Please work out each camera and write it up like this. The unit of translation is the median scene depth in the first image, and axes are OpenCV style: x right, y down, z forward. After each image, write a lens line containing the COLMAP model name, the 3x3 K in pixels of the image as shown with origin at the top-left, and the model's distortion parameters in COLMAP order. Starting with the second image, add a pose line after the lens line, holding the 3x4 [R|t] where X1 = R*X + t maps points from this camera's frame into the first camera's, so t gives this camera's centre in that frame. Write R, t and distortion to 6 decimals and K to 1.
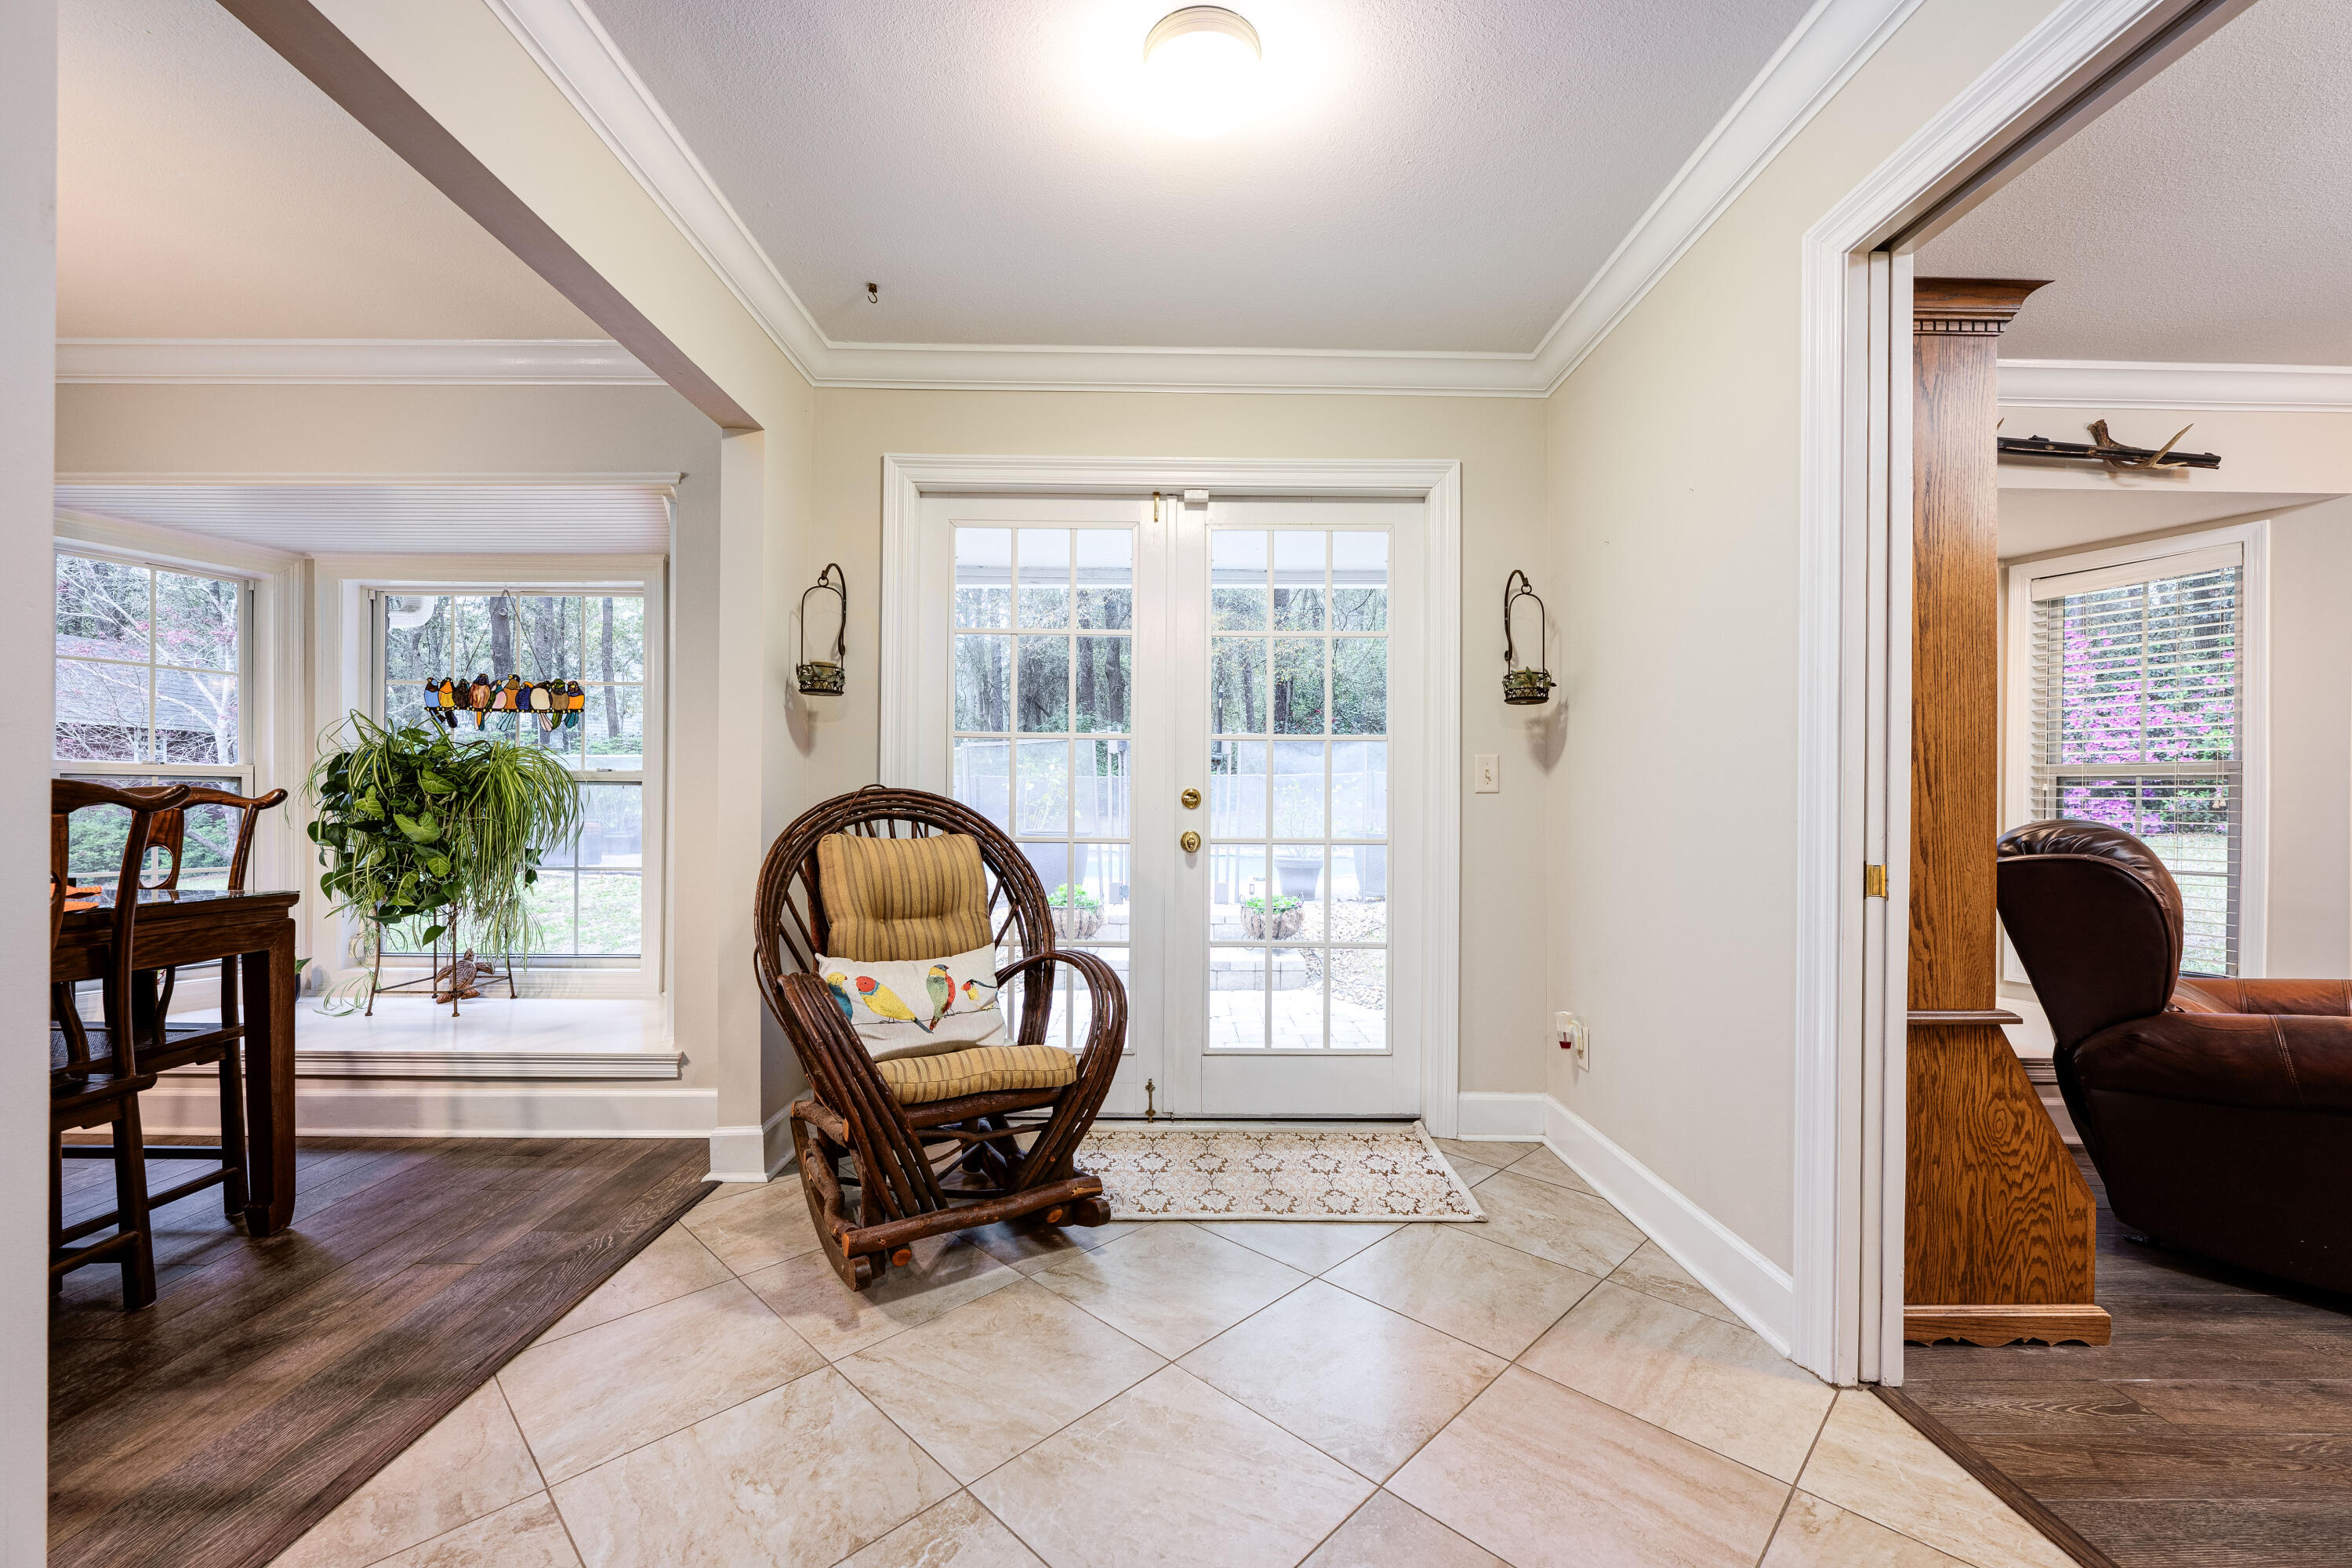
lens RADIAL K [[937.1, 0, 1176.6], [0, 937.1, 810.4], [0, 0, 1]] dist [-0.001031, 0.000045]
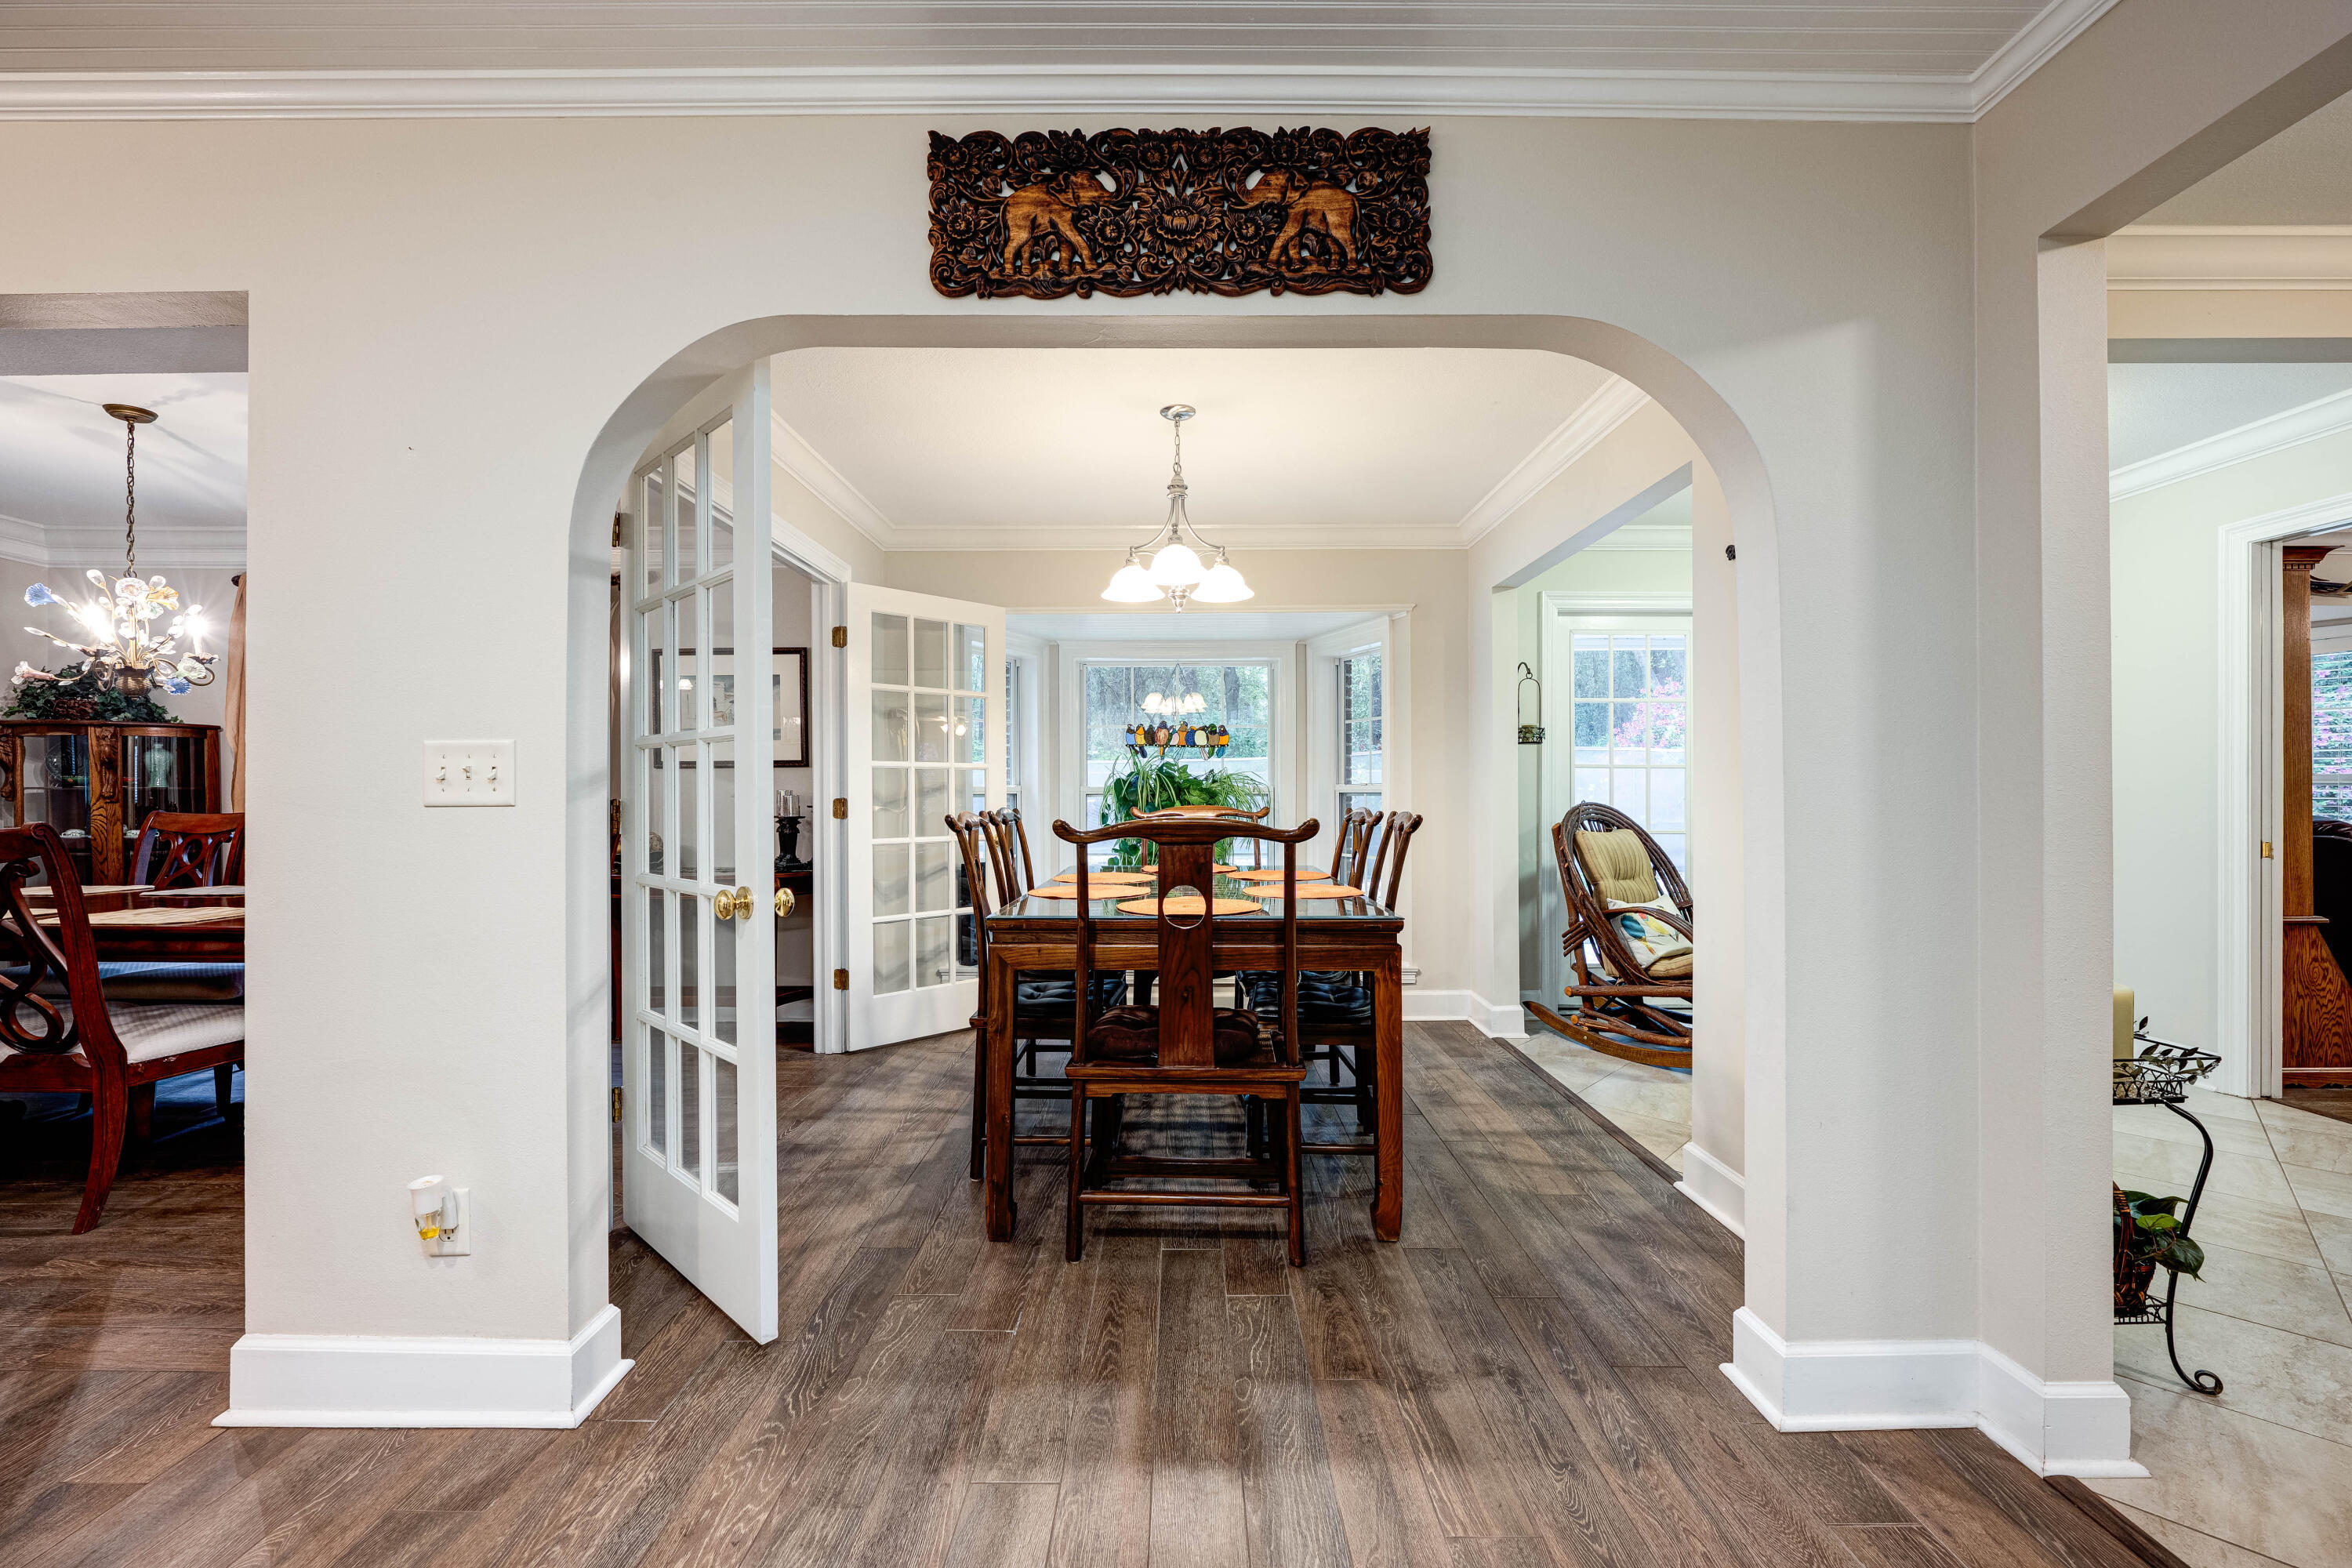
lens RADIAL K [[934.1, 0, 1174.5], [0, 934.1, 789.7], [0, 0, 1]] dist [-0.002179, -0.000020]
pose [[0.999971, -0.007554, -0.000648, -0.811706], [0.007547, 0.999918, -0.010374, -0.026468], [0.000726, 0.010369, 0.999946, -0.514177]]
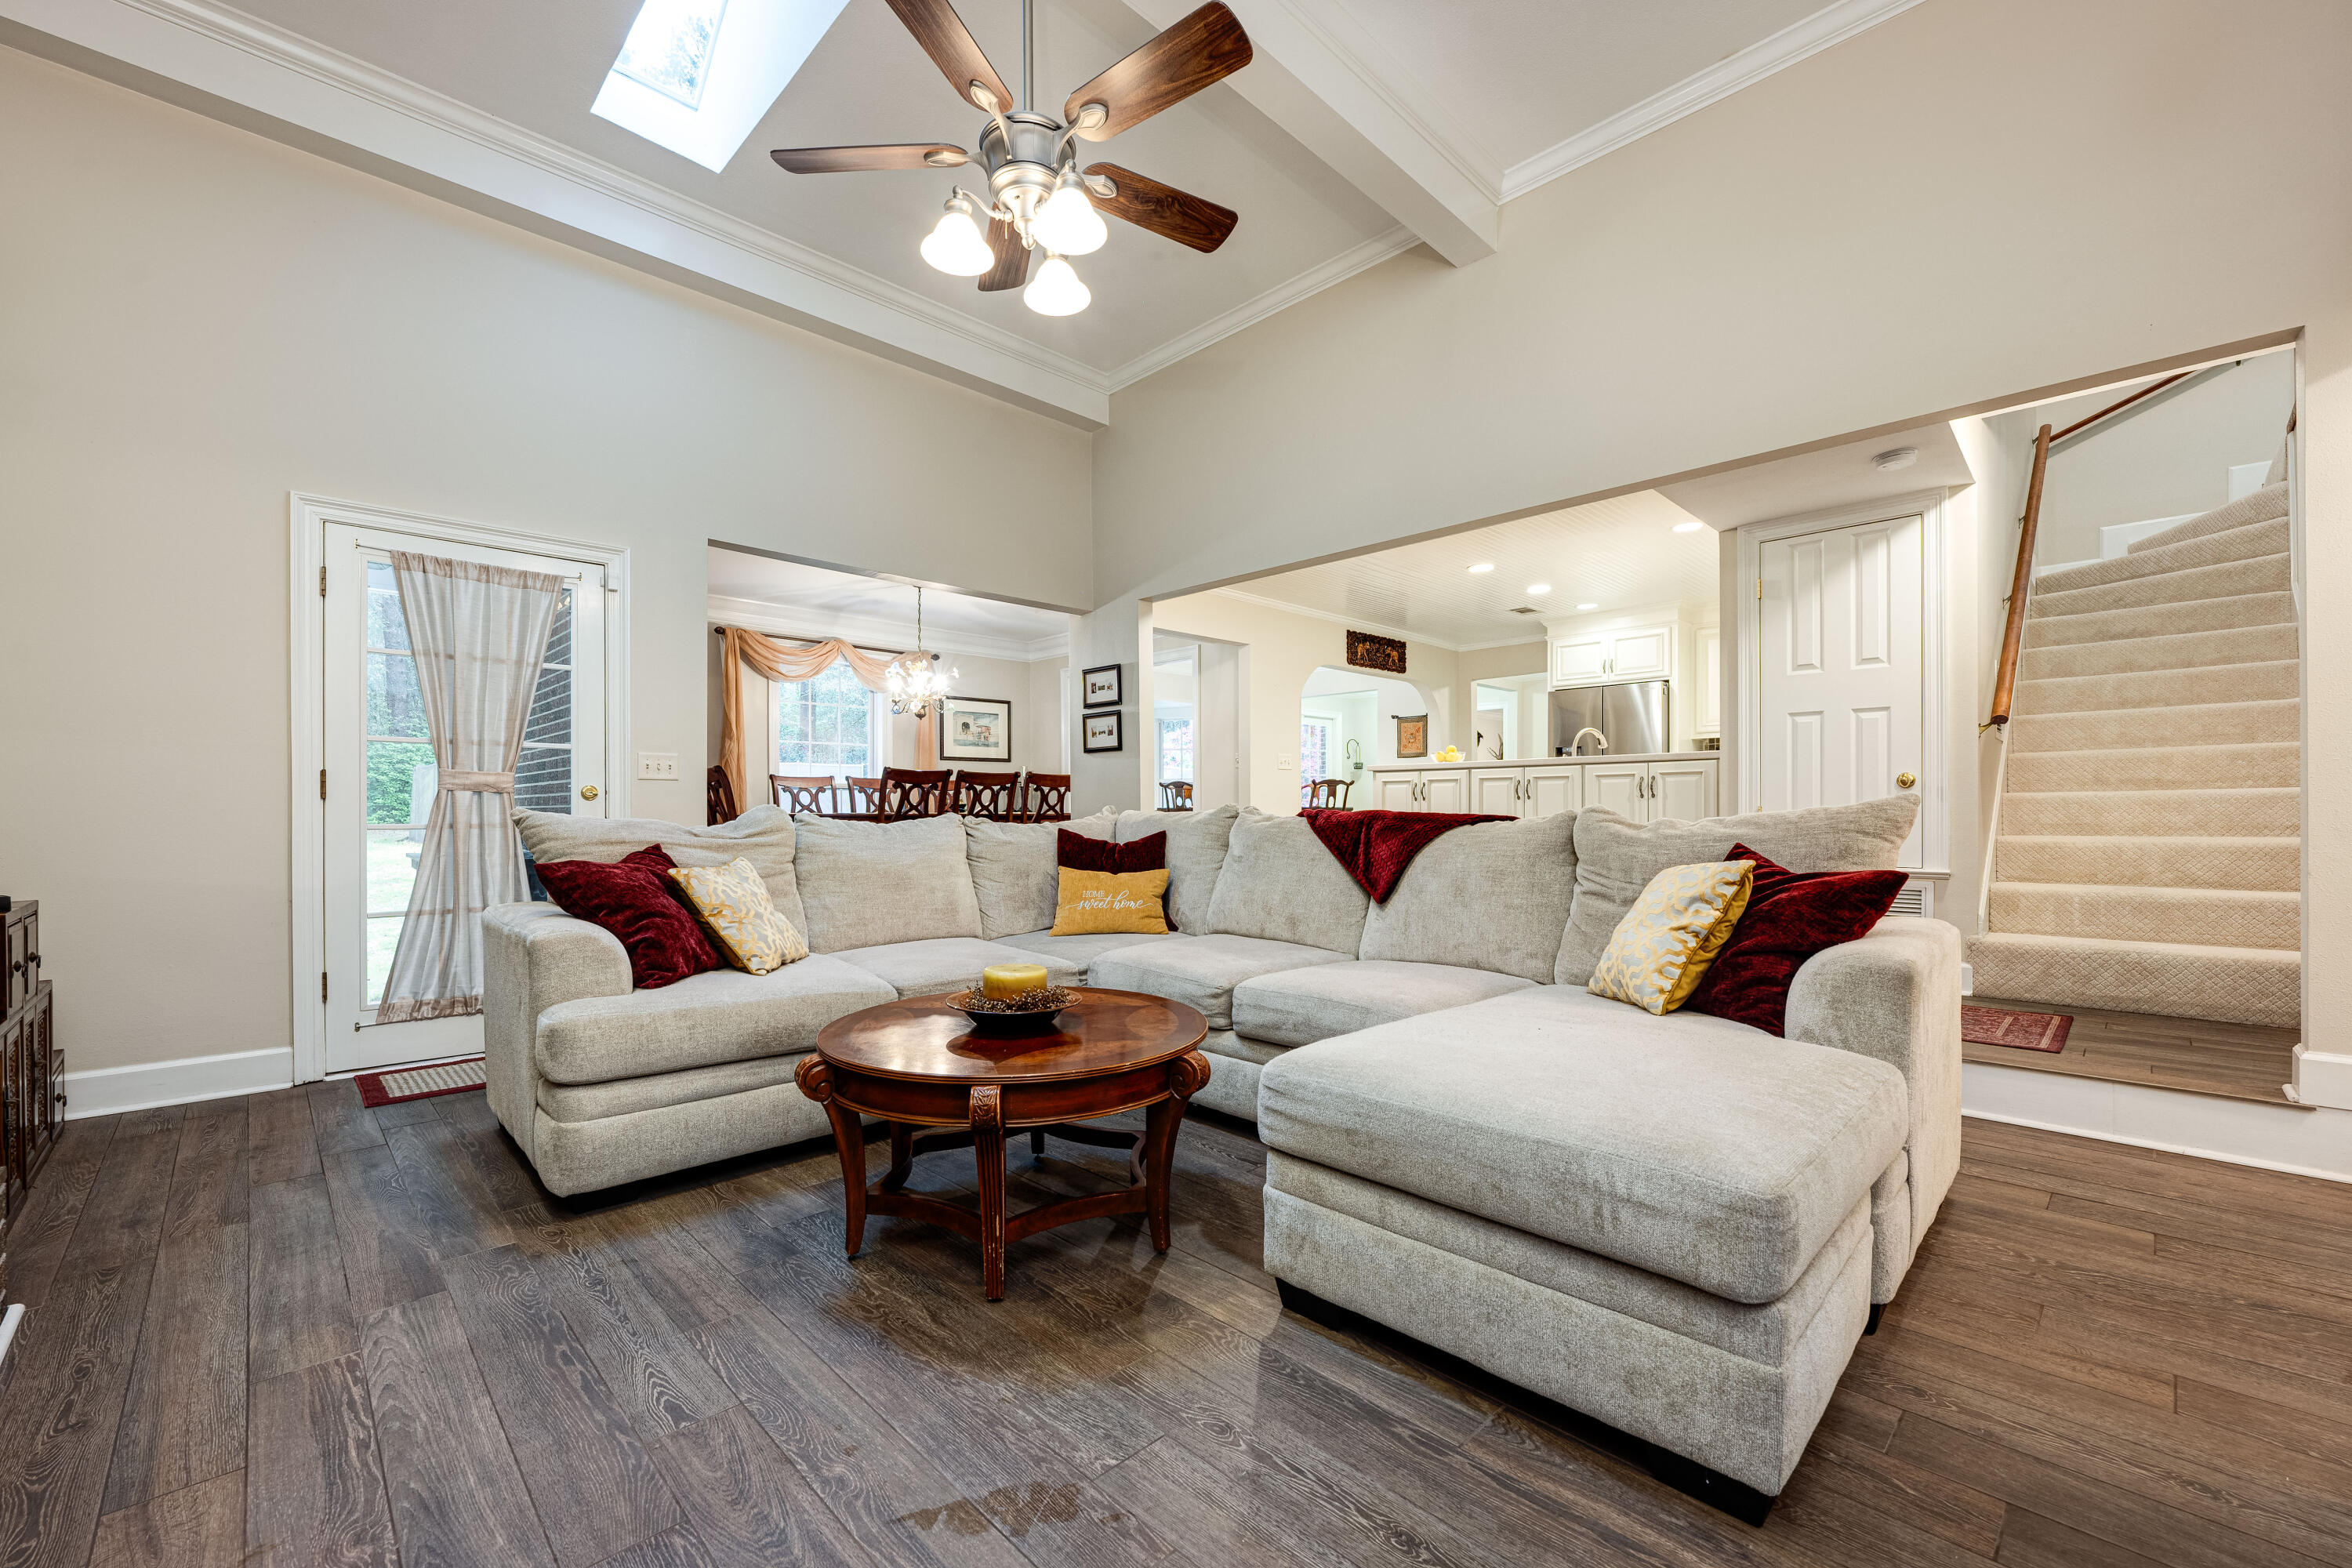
lens RADIAL K [[955.6, 0, 1163.5], [0, 955.6, 816.9], [0, 0, 1]] dist [-0.001950, -0.000129]
pose [[0.716273, -0.010520, 0.697740, -2.934335], [0.009906, 0.999939, 0.004908, 0.069000], [-0.697749, 0.003396, 0.716334, -1.403367]]
